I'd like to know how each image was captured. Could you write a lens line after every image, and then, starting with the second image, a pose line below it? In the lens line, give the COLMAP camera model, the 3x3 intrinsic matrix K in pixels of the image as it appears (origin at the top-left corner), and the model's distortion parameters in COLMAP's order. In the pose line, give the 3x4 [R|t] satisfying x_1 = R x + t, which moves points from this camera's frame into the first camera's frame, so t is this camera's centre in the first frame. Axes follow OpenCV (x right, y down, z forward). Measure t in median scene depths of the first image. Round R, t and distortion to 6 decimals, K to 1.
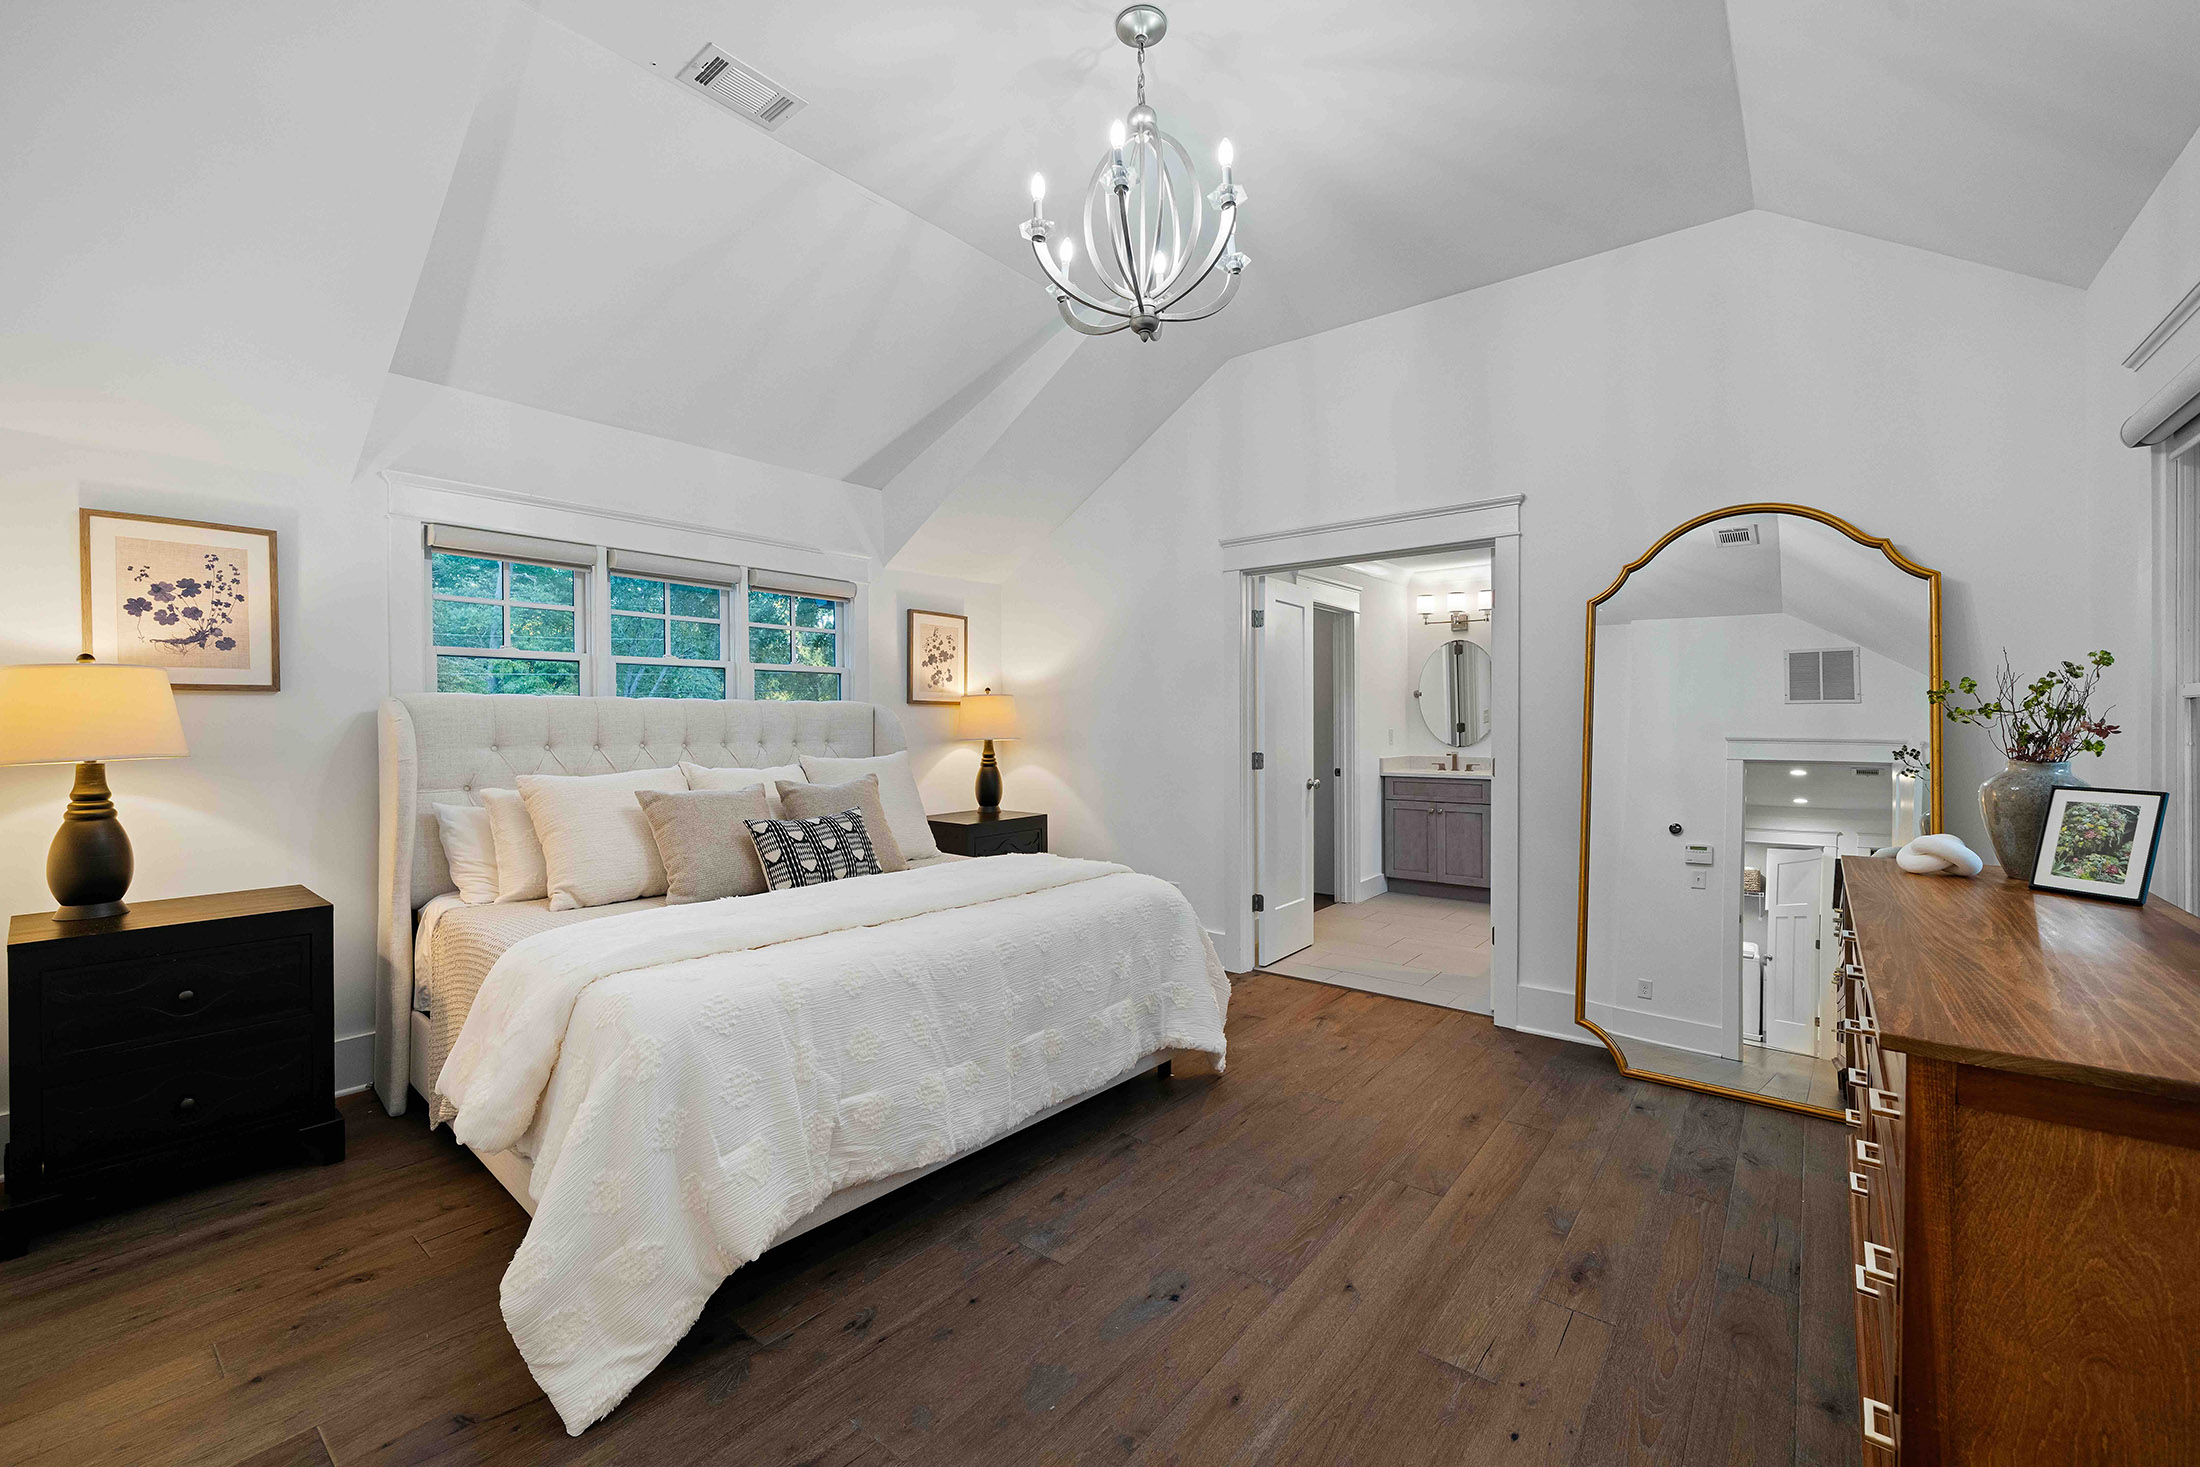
lens RADIAL K [[867.0, 0, 1090.6], [0, 867.0, 730.1], [0, 0, 1]] dist [-0.001950, -0.000134]
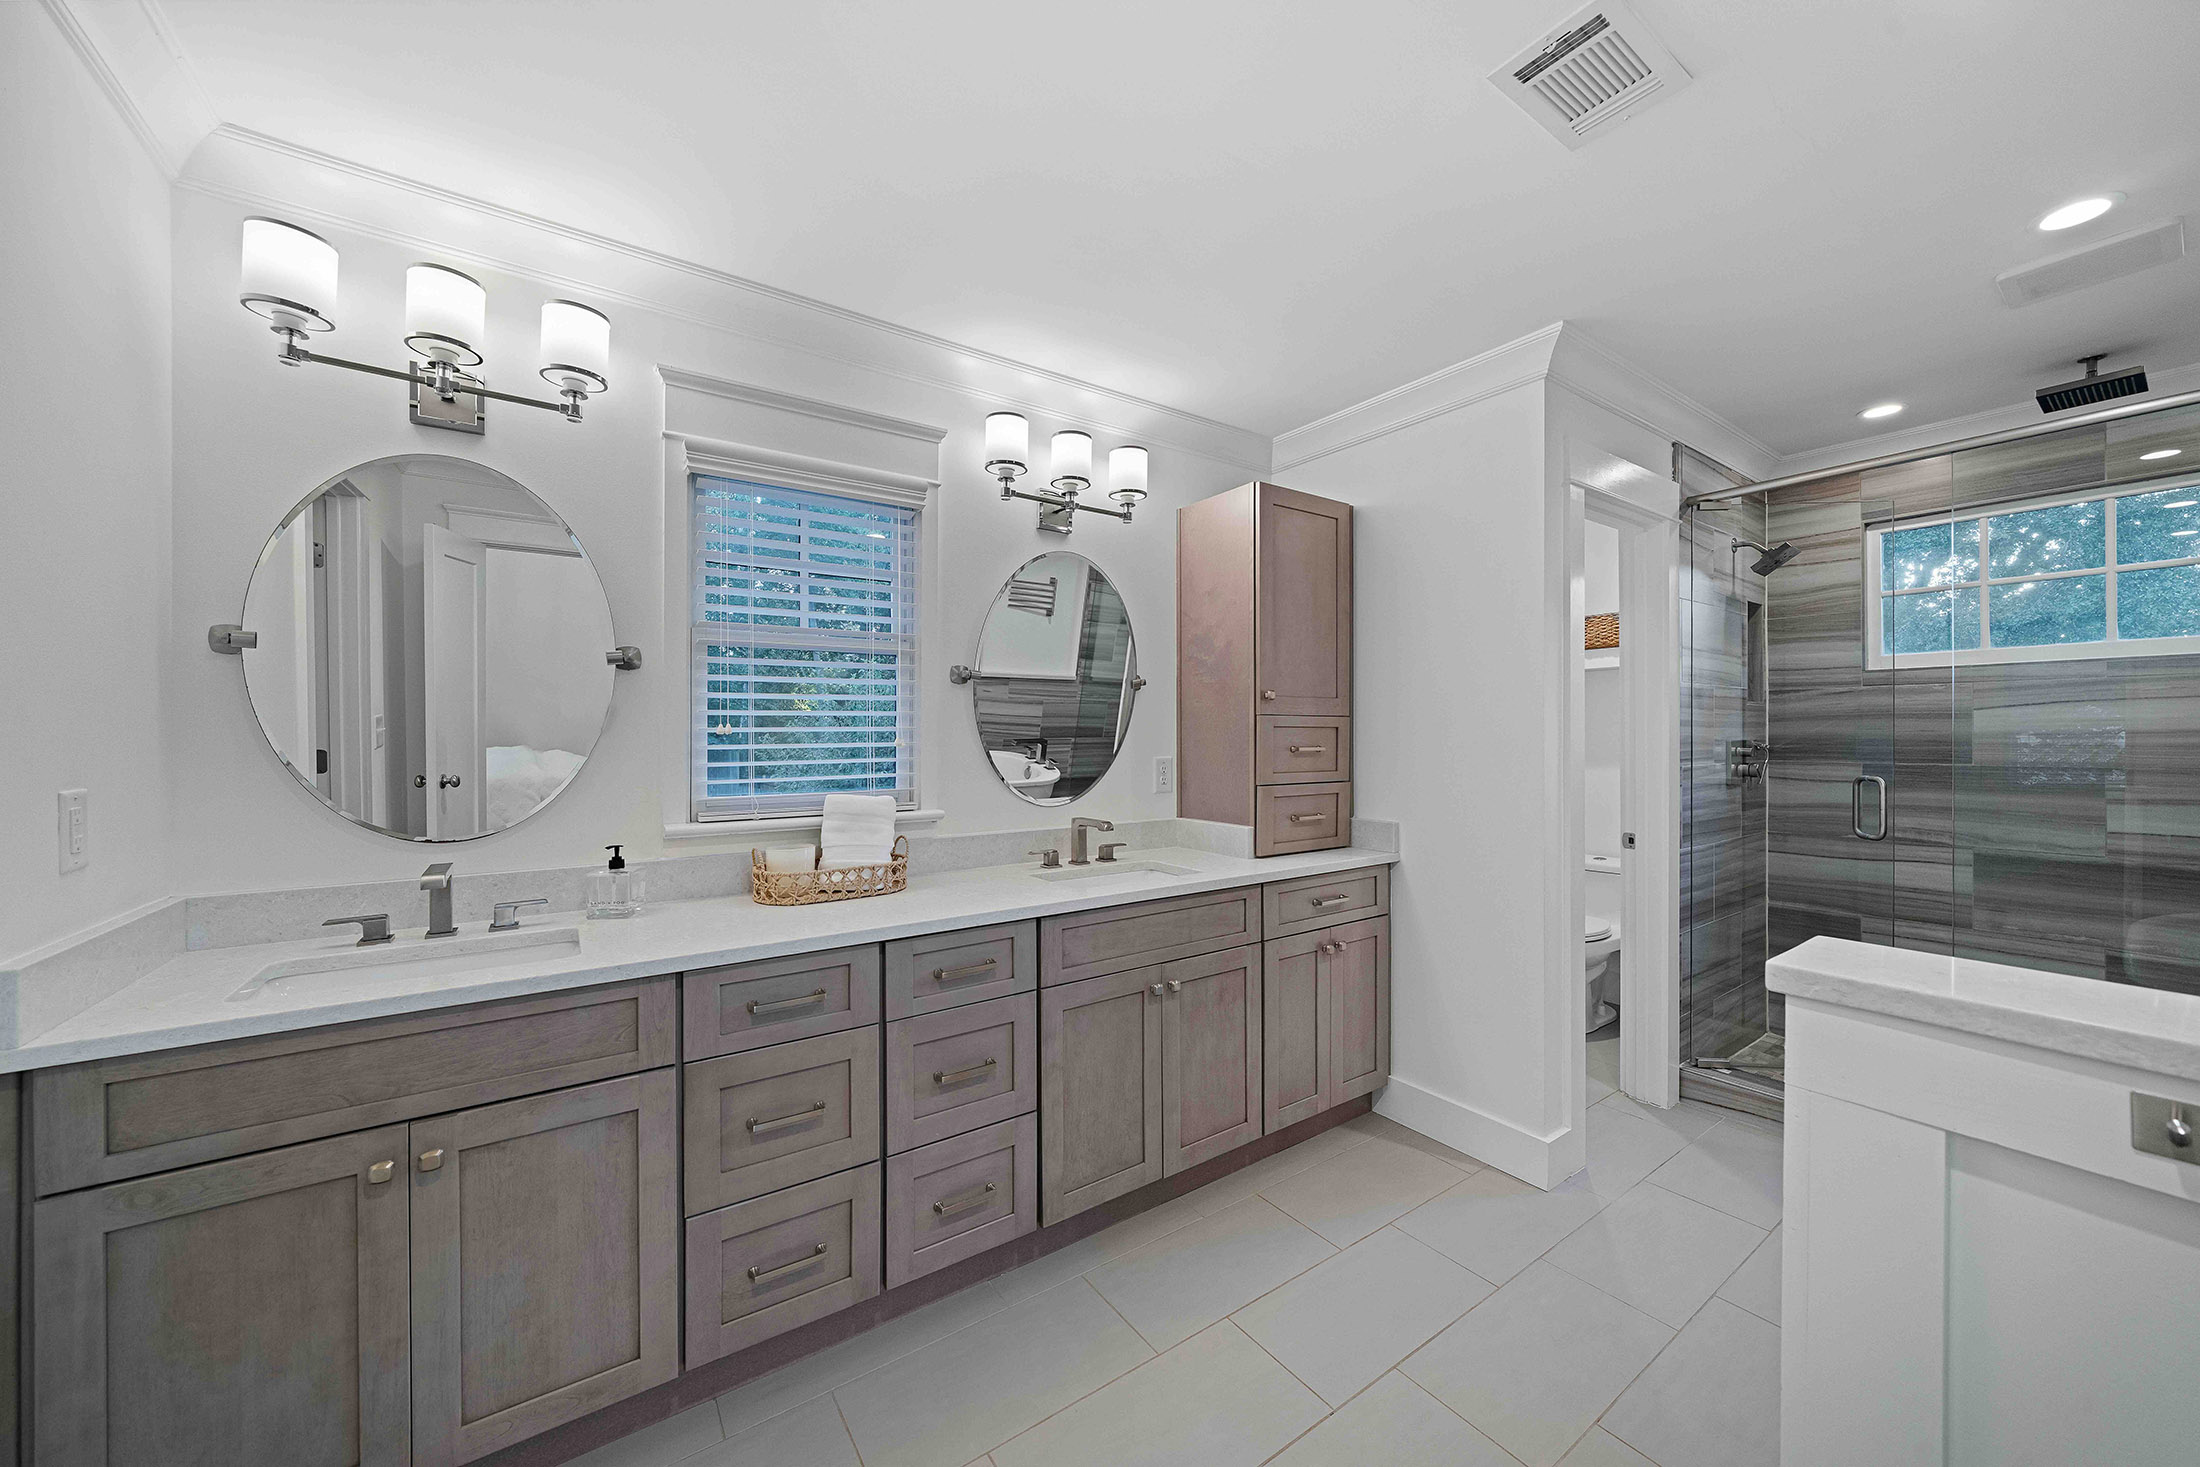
lens RADIAL K [[798.6, 0, 1089.8], [0, 798.6, 737.4], [0, 0, 1]] dist [0.001836, 0.000151]
pose [[0.266419, -0.000715, 0.963857, 0.233687], [0.005939, 0.999982, -0.000900, -0.013487], [-0.963839, 0.005964, 0.266418, 0.733235]]
